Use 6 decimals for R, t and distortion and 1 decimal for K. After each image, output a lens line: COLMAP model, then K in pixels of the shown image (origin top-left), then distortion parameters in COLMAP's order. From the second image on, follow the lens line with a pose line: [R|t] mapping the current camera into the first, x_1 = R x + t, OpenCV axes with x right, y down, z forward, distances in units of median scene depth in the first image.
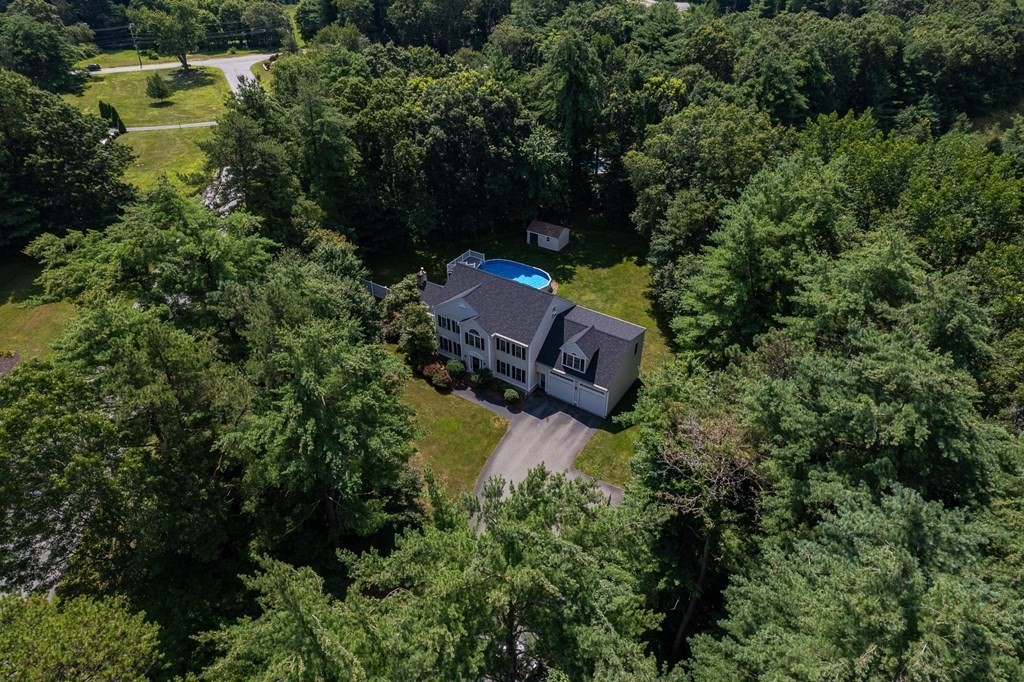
lens RADIAL K [[647.3, 0, 512.0], [0, 647.3, 341.0], [0, 0, 1]] dist [-0.074716, 0.071857]
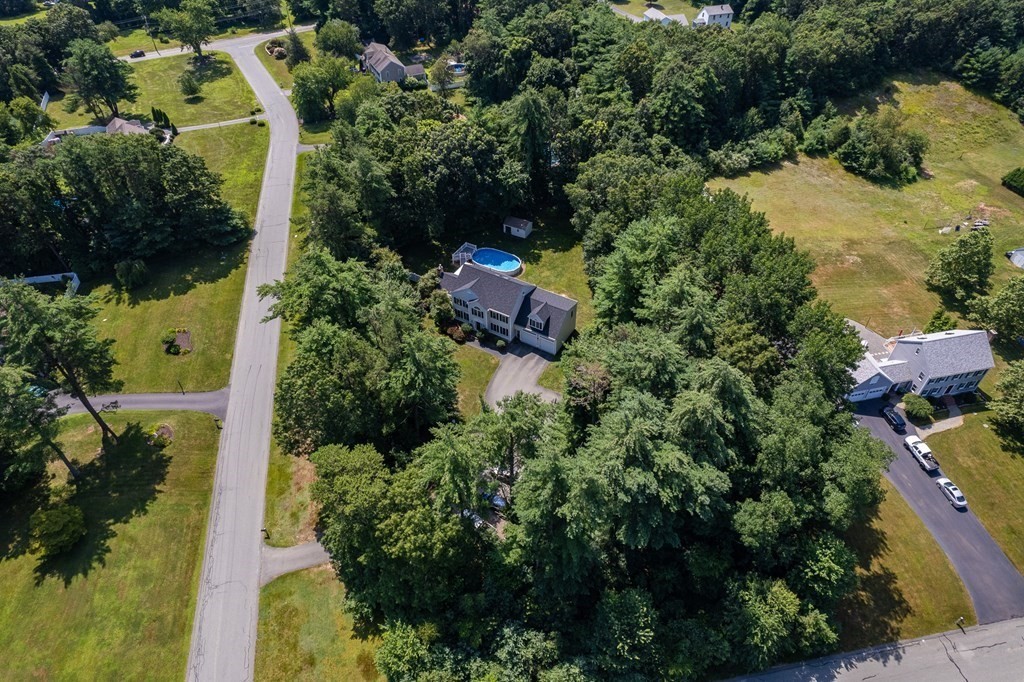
lens RADIAL K [[647.3, 0, 512.0], [0, 647.3, 341.0], [0, 0, 1]] dist [-0.074716, 0.071857]
pose [[0.998288, -0.044494, 0.037965, -0.031135], [0.038661, 0.989035, 0.142532, -0.146978], [-0.043890, -0.140821, 0.989062, -0.613424]]
